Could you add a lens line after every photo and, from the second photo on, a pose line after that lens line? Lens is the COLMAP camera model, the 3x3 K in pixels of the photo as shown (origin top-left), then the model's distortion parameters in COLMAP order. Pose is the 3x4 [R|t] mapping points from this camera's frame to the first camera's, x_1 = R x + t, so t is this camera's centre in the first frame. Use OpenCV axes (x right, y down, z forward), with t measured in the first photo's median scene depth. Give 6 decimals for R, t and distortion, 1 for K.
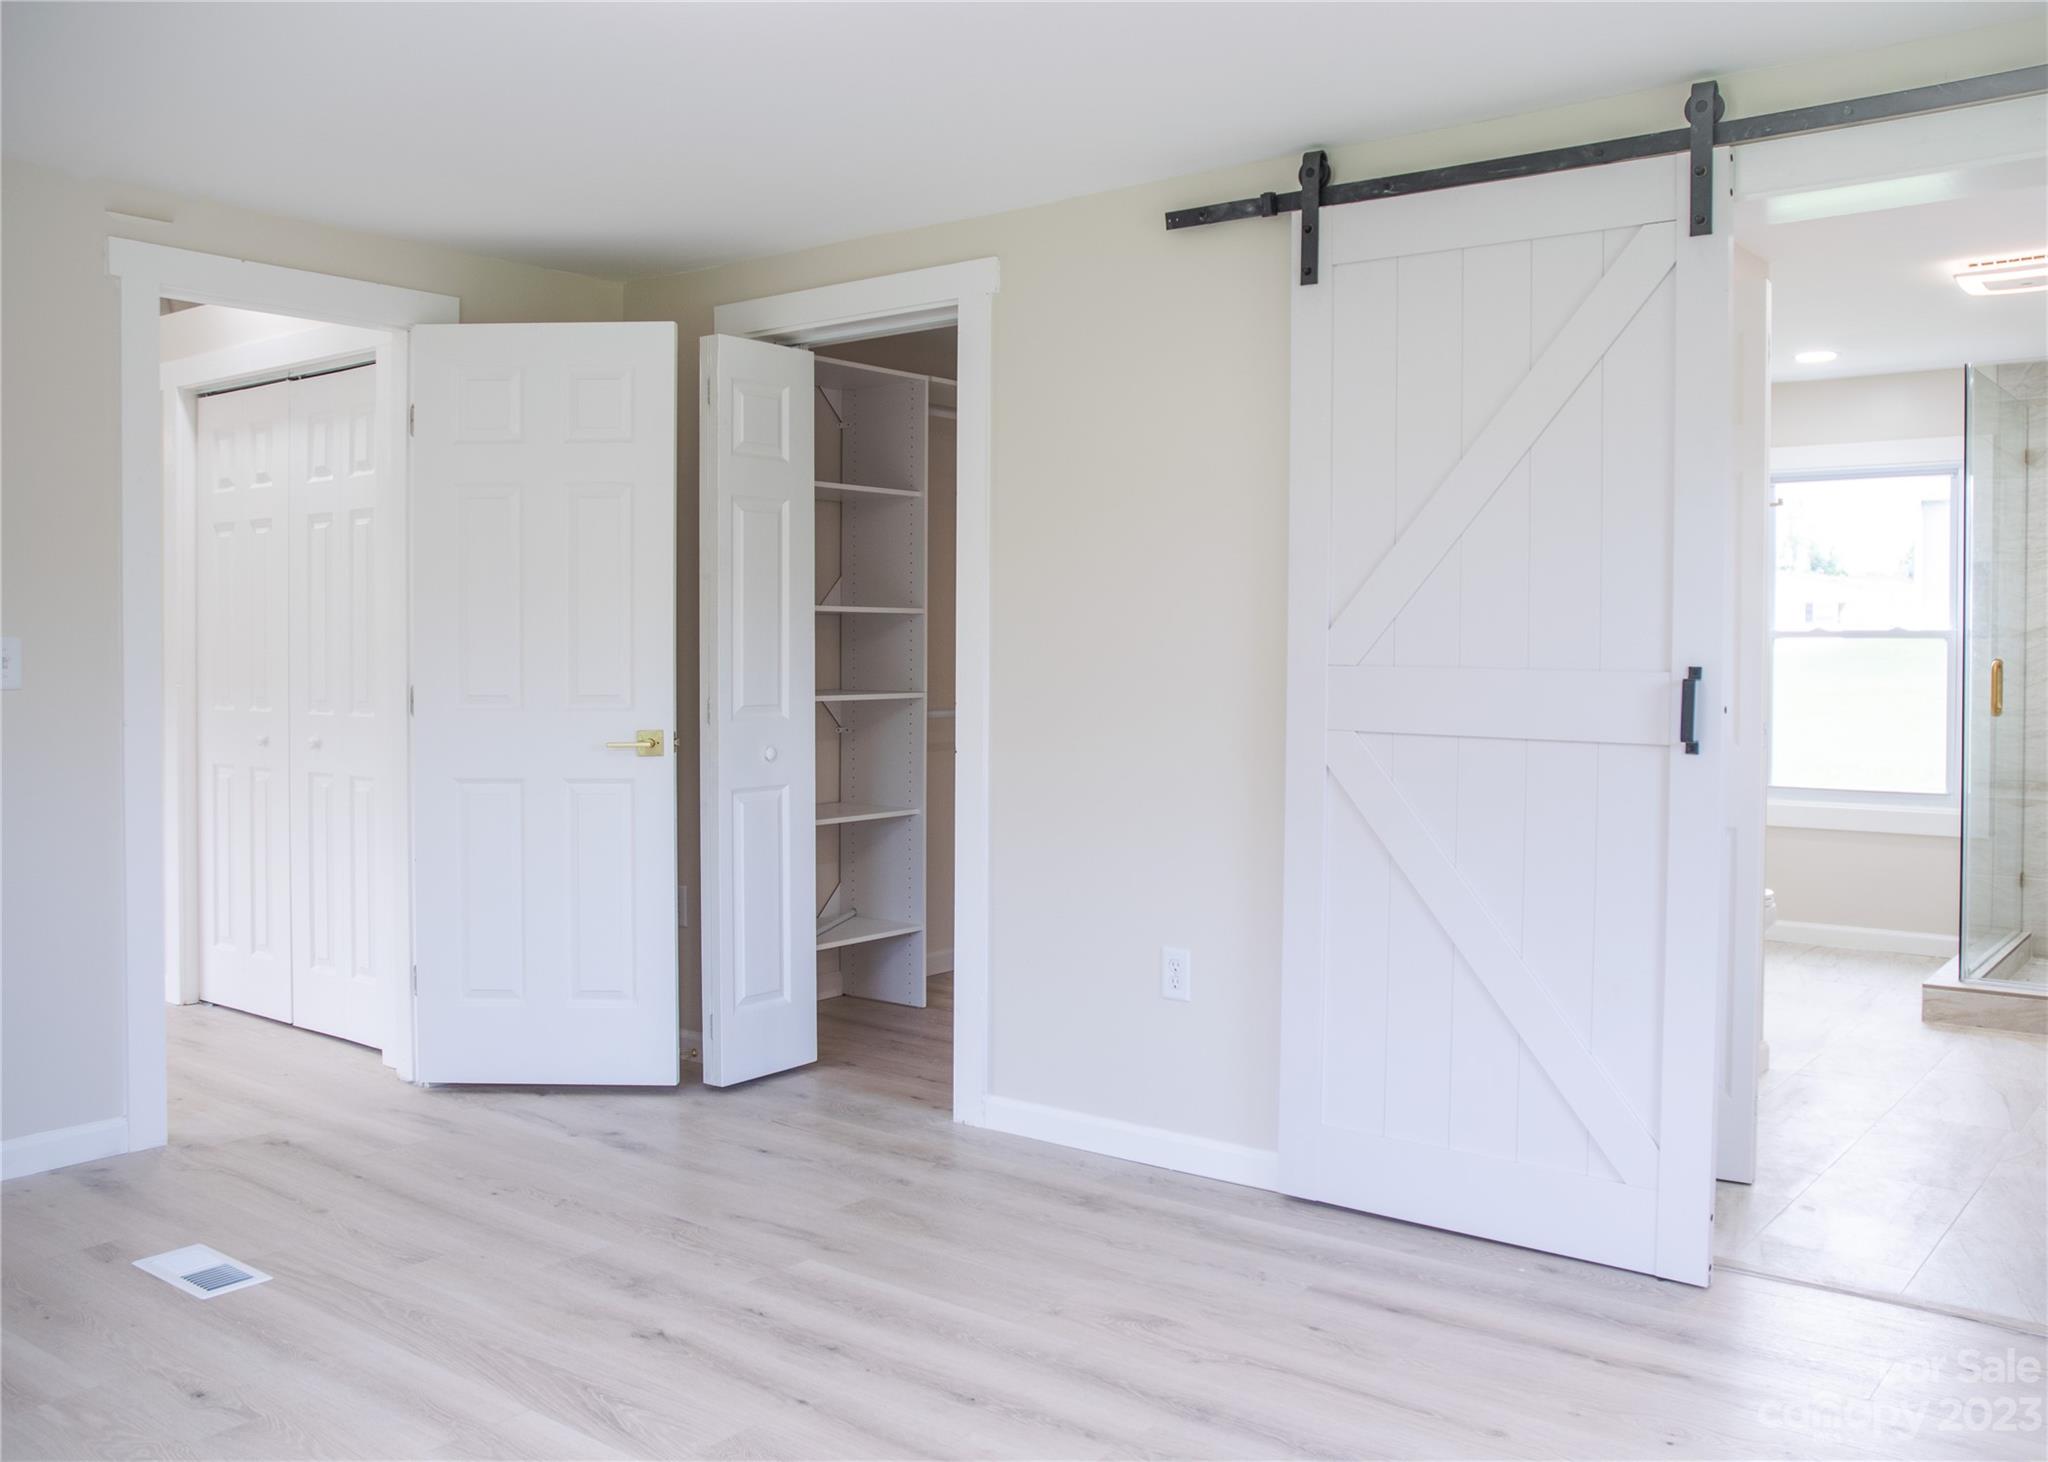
lens RADIAL K [[1708.9, 0, 997.2], [0, 1708.9, 694.4], [0, 0, 1]] dist [-0.010092, -0.006686]
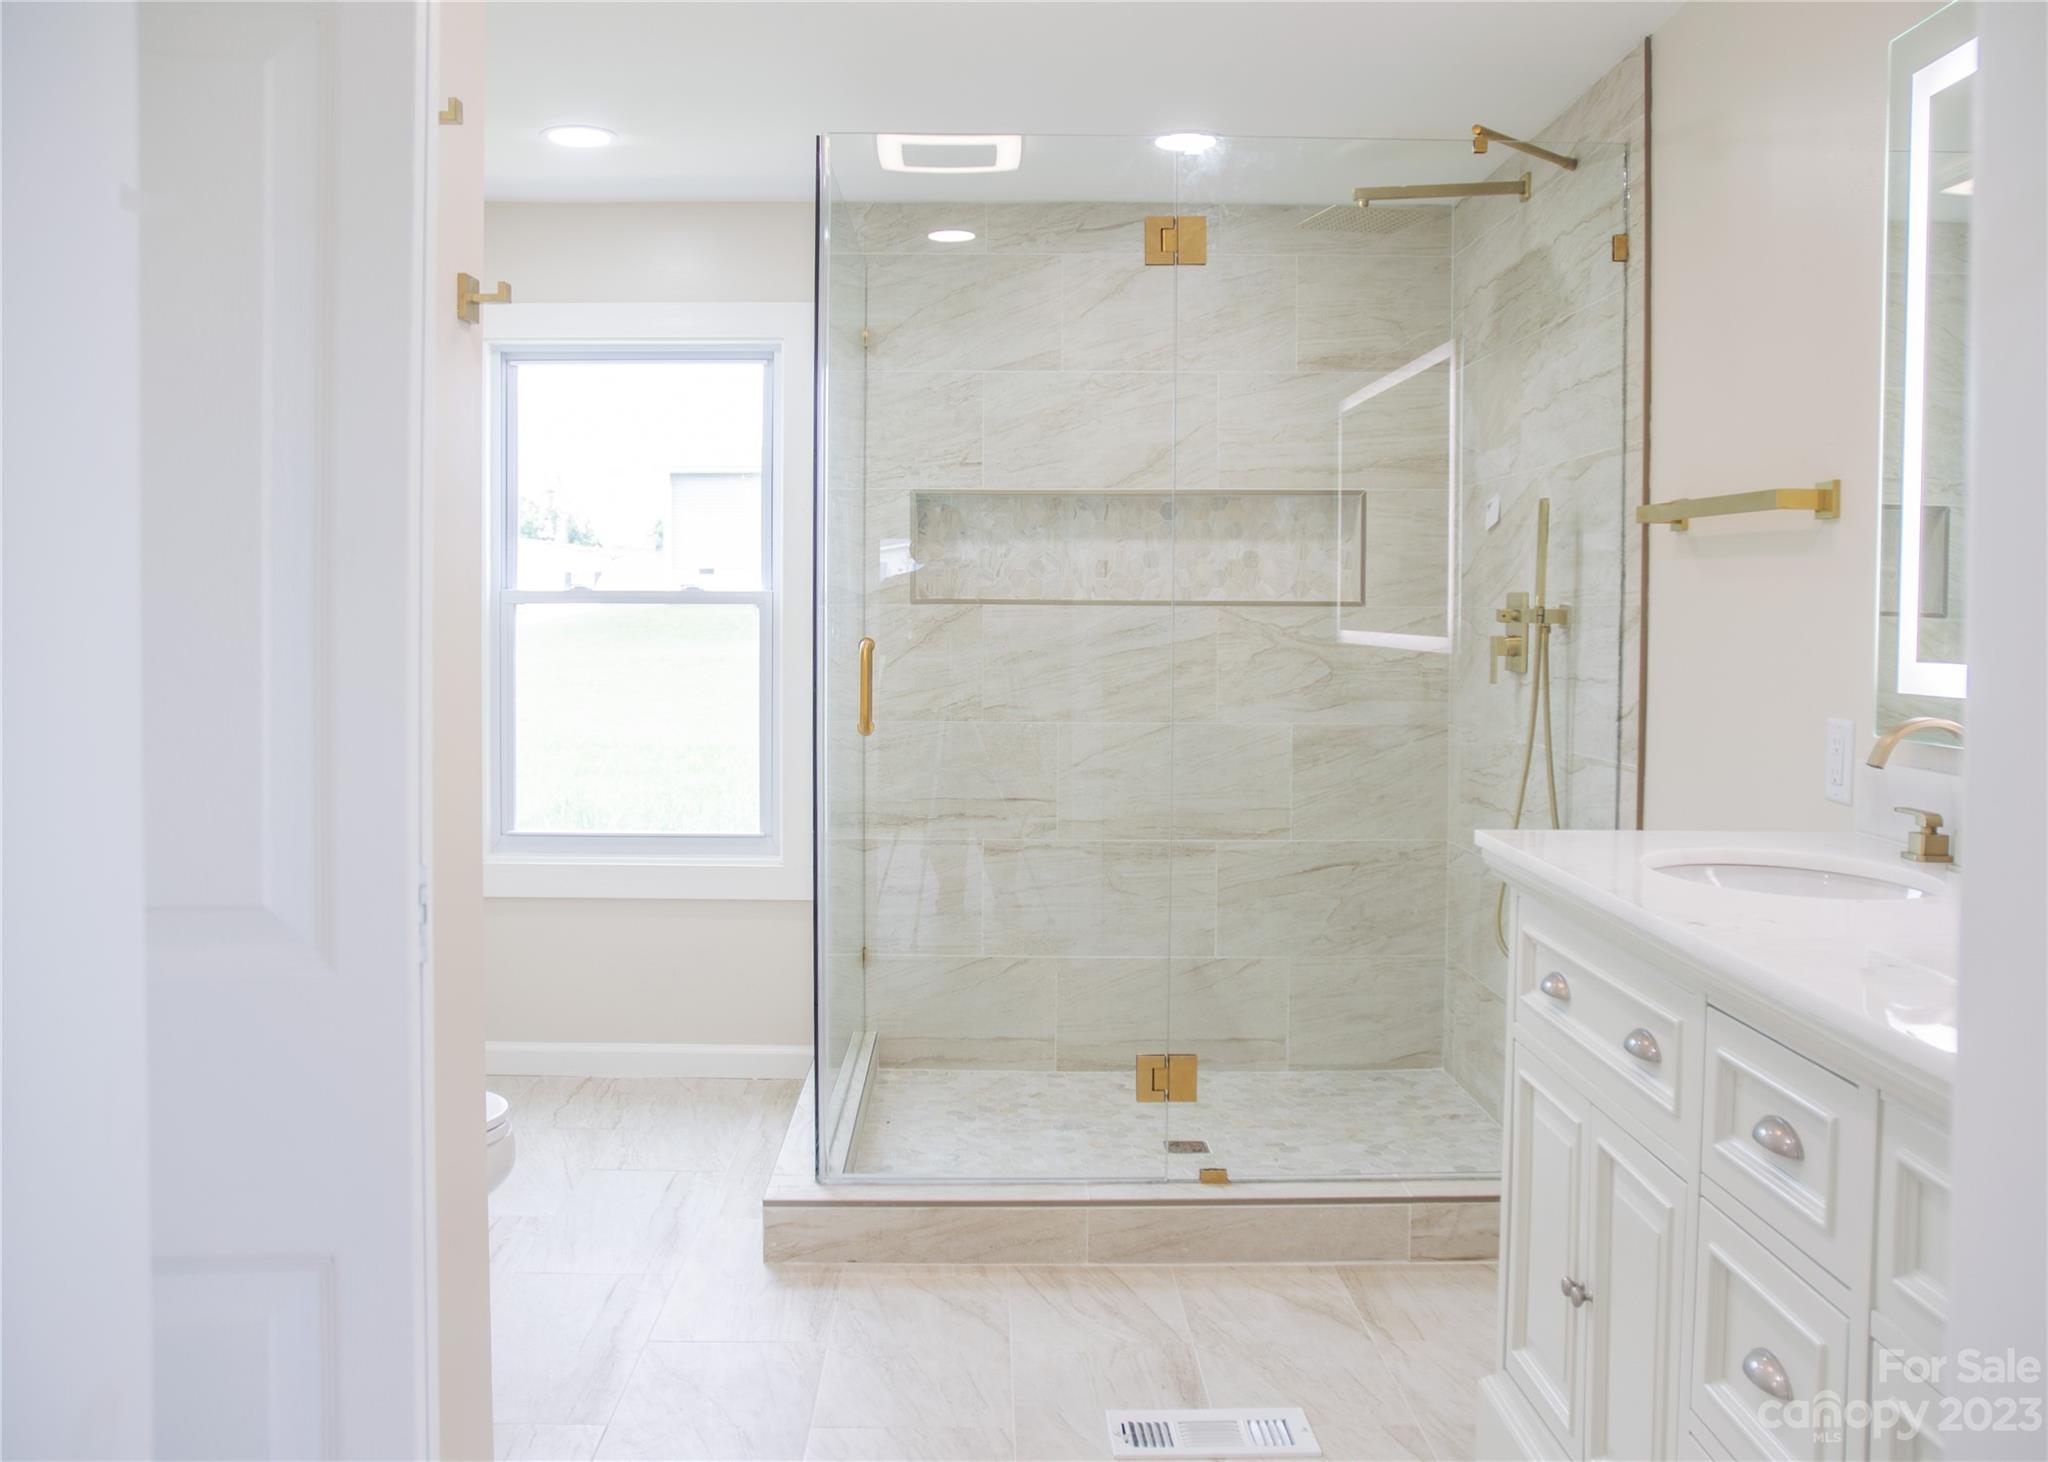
lens RADIAL K [[1925.1, 0, 1024.7], [0, 1925.1, 634.8], [0, 0, 1]] dist [-0.074636, 0.009651]
pose [[0.778628, -0.007095, 0.627446, 0.174054], [0.019012, 0.999744, -0.012289, -0.010142], [-0.627198, 0.021498, 0.778563, 0.365640]]
